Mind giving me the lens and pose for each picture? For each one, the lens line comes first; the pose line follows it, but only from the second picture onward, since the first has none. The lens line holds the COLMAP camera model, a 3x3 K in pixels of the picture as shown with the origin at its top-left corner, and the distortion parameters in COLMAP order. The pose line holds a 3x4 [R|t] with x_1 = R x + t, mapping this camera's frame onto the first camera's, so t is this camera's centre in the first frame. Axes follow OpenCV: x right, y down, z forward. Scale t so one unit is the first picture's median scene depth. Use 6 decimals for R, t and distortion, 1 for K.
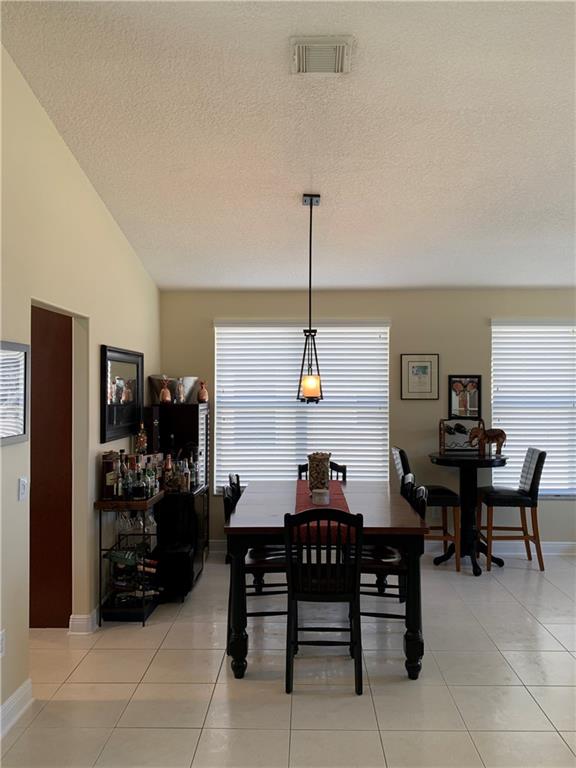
lens RADIAL K [[595.9, 0, 295.3], [0, 595.9, 379.0], [0, 0, 1]] dist [0.082508, -0.097719]
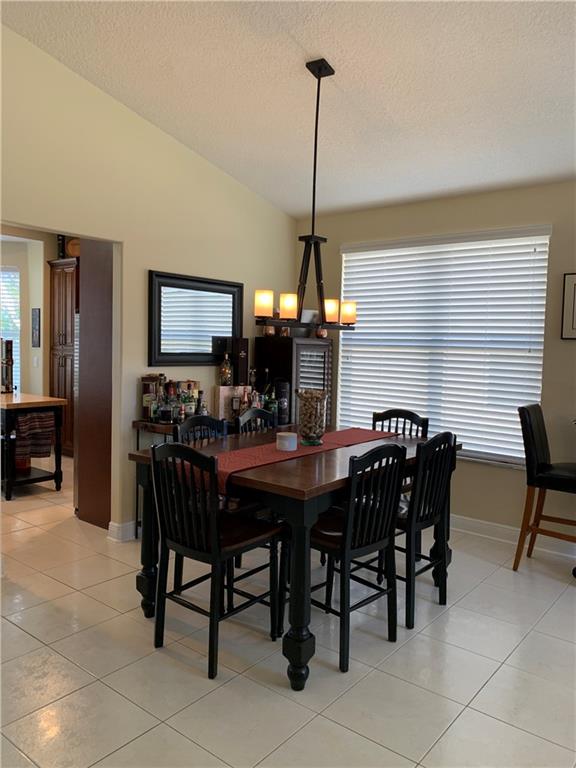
lens RADIAL K [[595.9, 0, 295.3], [0, 595.9, 379.0], [0, 0, 1]] dist [0.082508, -0.097719]
pose [[0.794564, 0.059909, -0.604218, 0.415991], [-0.018830, 0.997073, 0.074100, 0.039545], [0.606889, -0.047500, 0.793366, 0.281422]]
